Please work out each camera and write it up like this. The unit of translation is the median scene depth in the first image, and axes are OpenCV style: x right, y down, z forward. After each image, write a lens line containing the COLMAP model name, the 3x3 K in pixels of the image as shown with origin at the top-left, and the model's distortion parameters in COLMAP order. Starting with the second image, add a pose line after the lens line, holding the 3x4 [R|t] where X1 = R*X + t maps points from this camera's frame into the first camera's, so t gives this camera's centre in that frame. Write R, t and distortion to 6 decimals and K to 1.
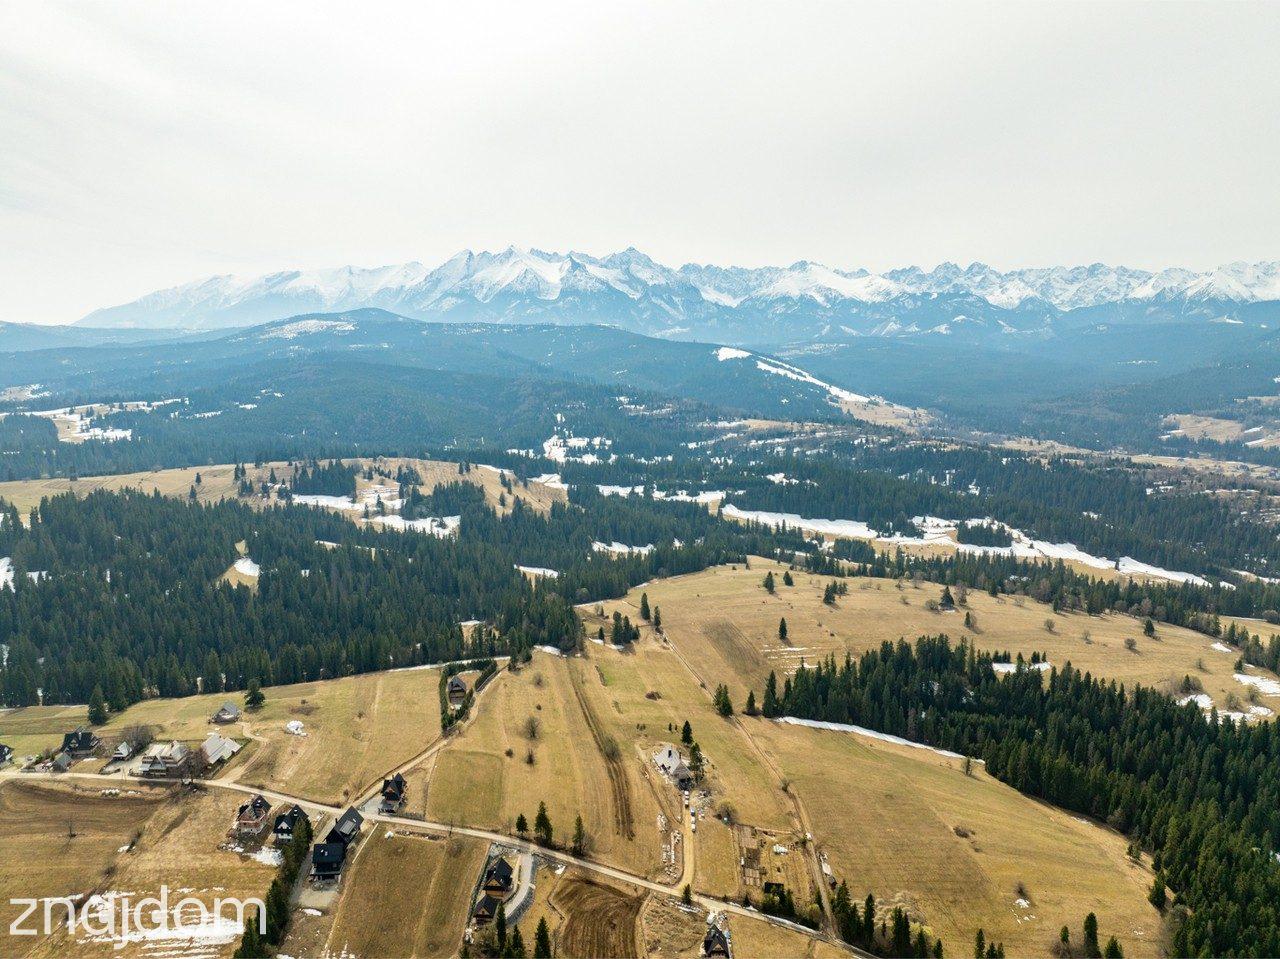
lens RADIAL K [[901.8, 0, 646.6], [0, 901.8, 478.2], [0, 0, 1]] dist [-0.048748, 0.019720]
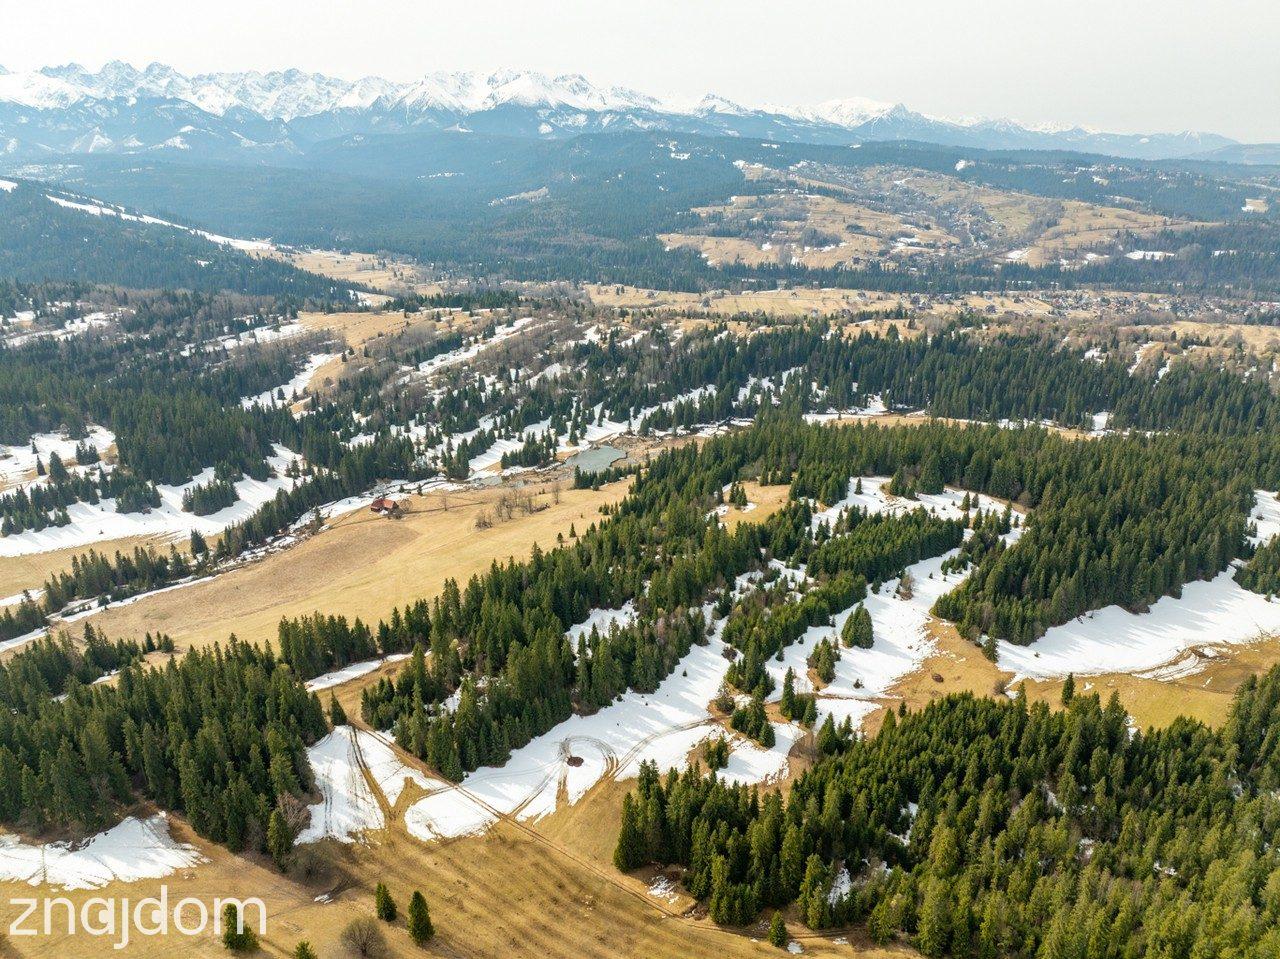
lens RADIAL K [[901.8, 0, 645.5], [0, 901.8, 476.1], [0, 0, 1]] dist [-0.048748, 0.019720]
pose [[0.661973, -0.260125, 0.702942, -0.077684], [0.120996, 0.962632, 0.242280, -0.045741], [-0.739697, -0.075329, 0.668711, 0.312690]]
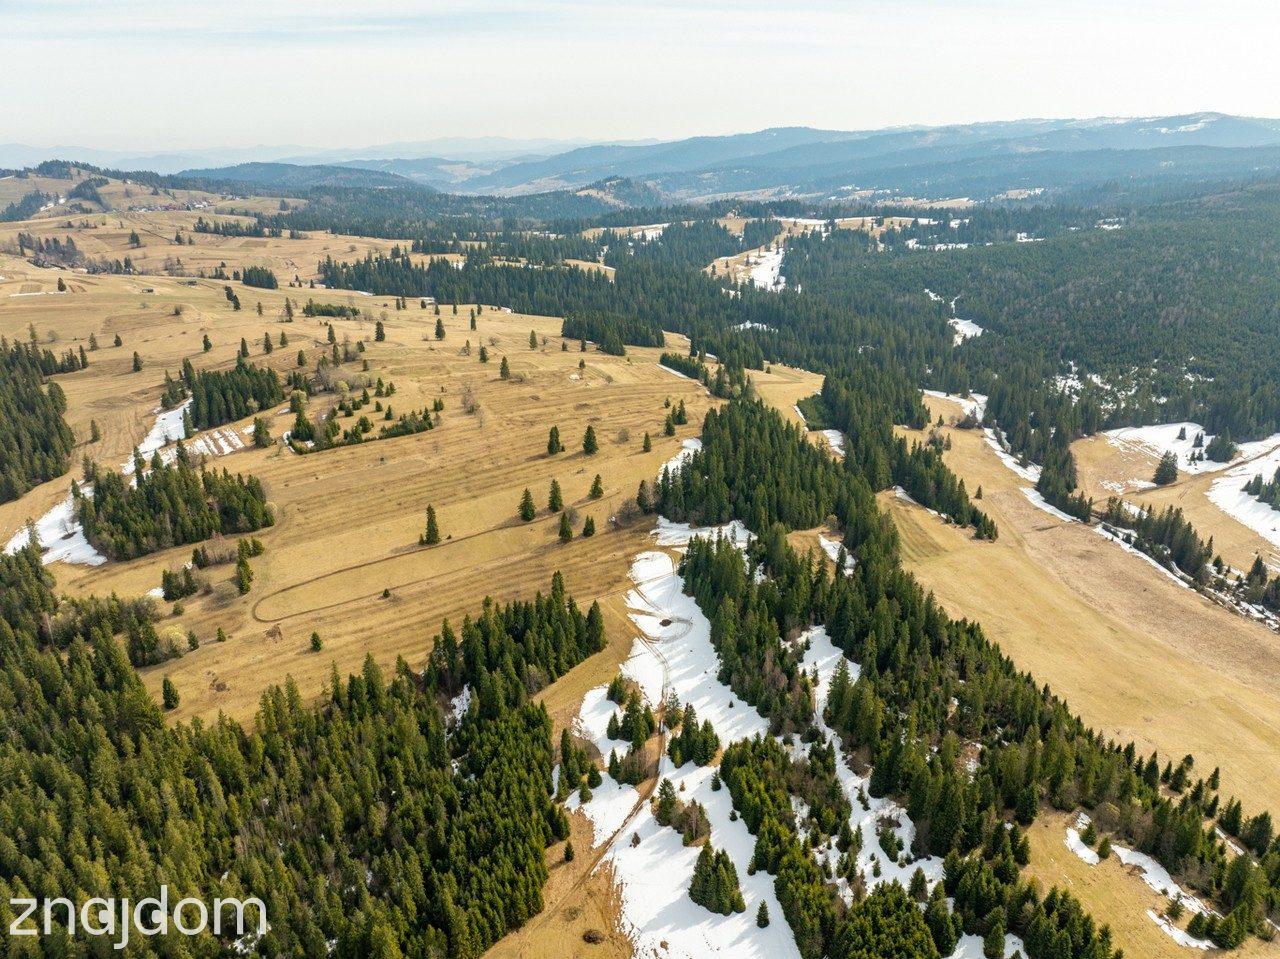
lens RADIAL K [[901.8, 0, 644.7], [0, 901.8, 474.9], [0, 0, 1]] dist [-0.048748, 0.019720]
pose [[0.269500, 0.338175, -0.901669, 0.075697], [-0.142478, 0.940010, 0.309970, -0.050690], [0.952402, 0.044931, 0.301515, 0.338519]]
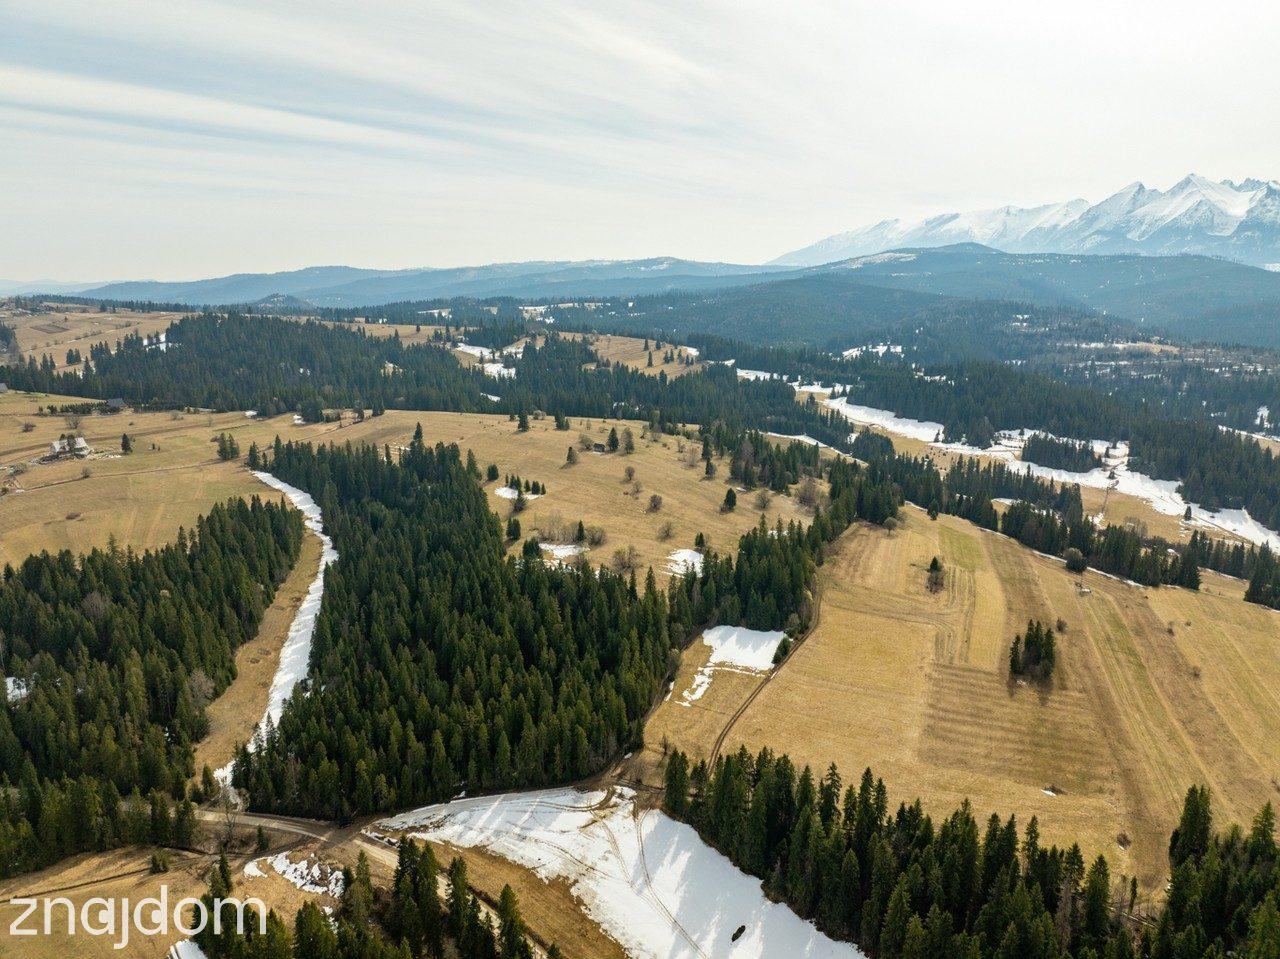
lens RADIAL K [[901.8, 0, 643.3], [0, 901.8, 478.0], [0, 0, 1]] dist [-0.048748, 0.019720]
pose [[0.734498, 0.148086, -0.662256, 0.198029], [-0.112486, 0.988968, 0.096385, 0.016269], [0.669223, 0.003700, 0.743053, 0.070934]]
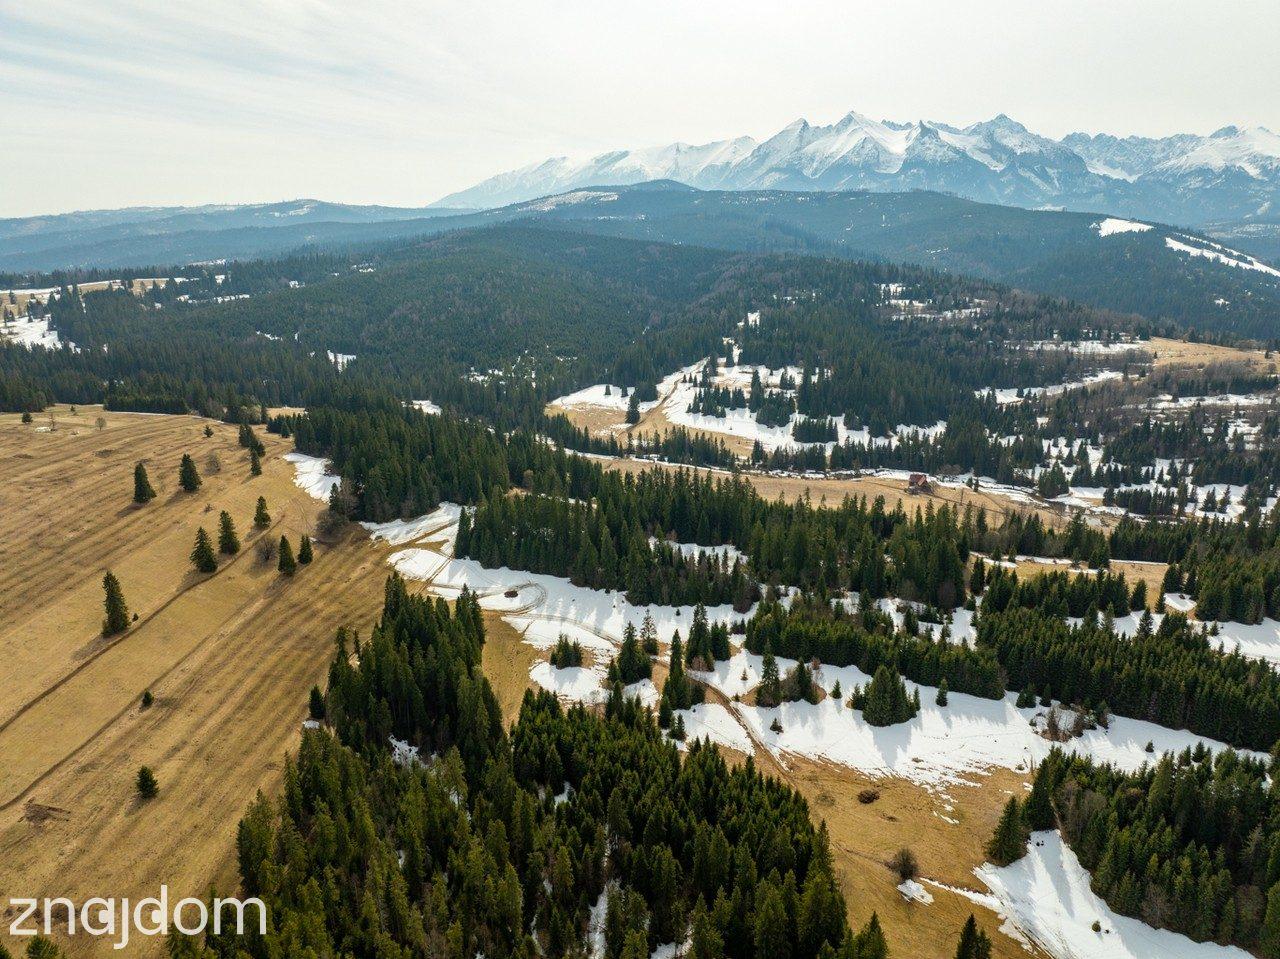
lens RADIAL K [[901.8, 0, 643.9], [0, 901.8, 480.0], [0, 0, 1]] dist [-0.048748, 0.019720]
pose [[0.927335, 0.096808, -0.361495, 0.026177], [-0.053297, 0.990280, 0.128473, -0.022999], [0.370419, -0.099871, 0.923480, 0.288445]]
